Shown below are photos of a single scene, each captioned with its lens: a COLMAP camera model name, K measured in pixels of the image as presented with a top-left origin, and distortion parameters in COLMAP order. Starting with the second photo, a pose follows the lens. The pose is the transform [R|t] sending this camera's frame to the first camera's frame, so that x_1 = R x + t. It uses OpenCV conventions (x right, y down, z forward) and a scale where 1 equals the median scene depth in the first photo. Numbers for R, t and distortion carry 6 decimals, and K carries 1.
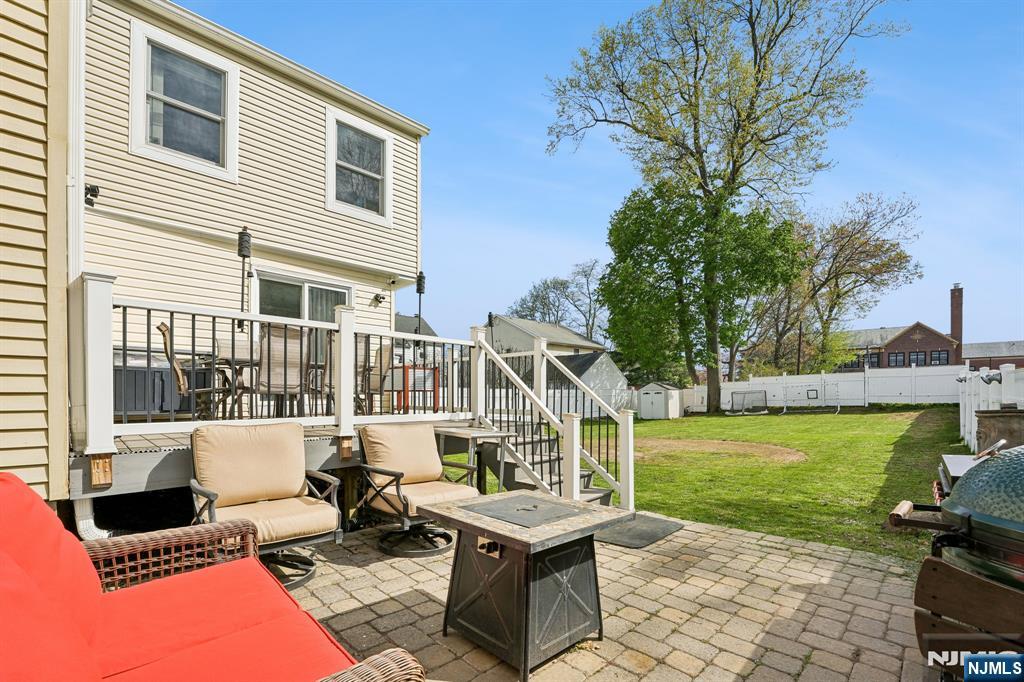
lens RADIAL K [[448.1, 0, 521.3], [0, 448.1, 399.8], [0, 0, 1]] dist [-0.005083, -0.000455]
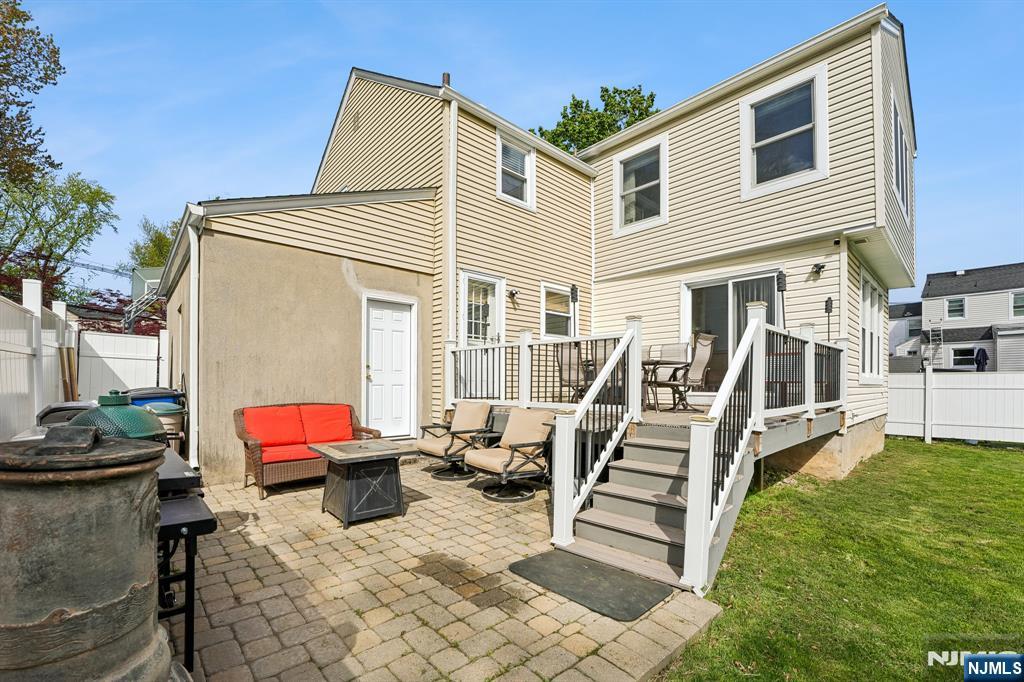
lens RADIAL K [[448.1, 0, 535.4], [0, 448.1, 373.2], [0, 0, 1]] dist [-0.005083, -0.000455]
pose [[-0.026331, -0.027641, -0.999271, 0.119809], [-0.011754, 0.999557, -0.027340, -0.001665], [0.999584, 0.011026, -0.026644, 0.119027]]
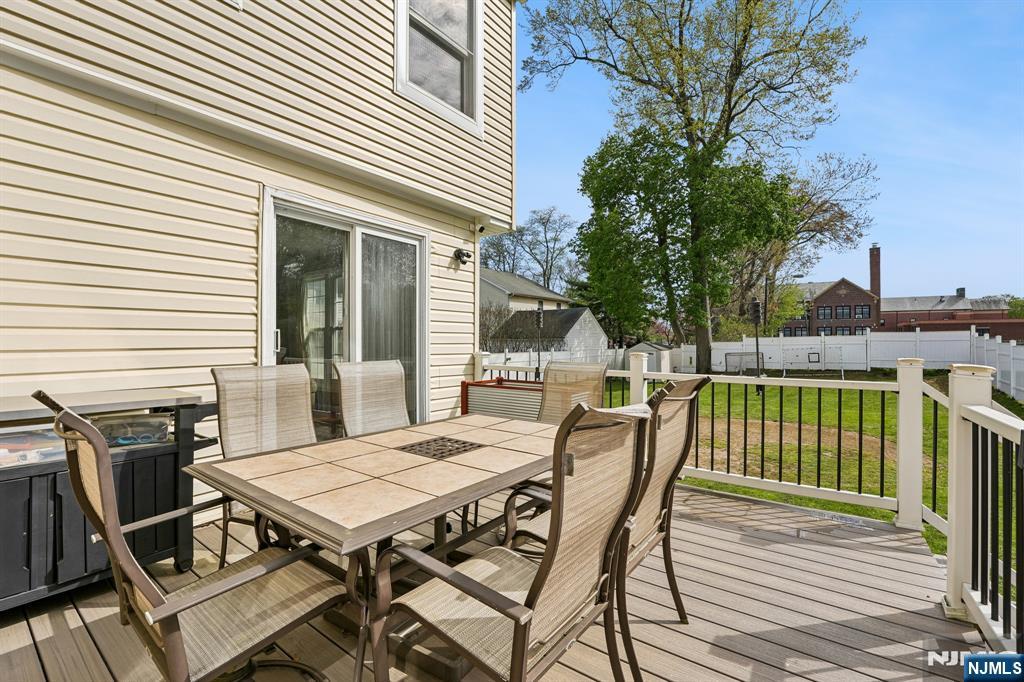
lens RADIAL K [[448.1, 0, 513.4], [0, 448.1, 345.5], [0, 0, 1]] dist [-0.005083, -0.000455]
pose [[0.992280, 0.002937, 0.123980, -0.075800], [-0.002864, 0.999996, -0.000771, -0.025175], [-0.123982, 0.000410, 0.992284, 0.094241]]
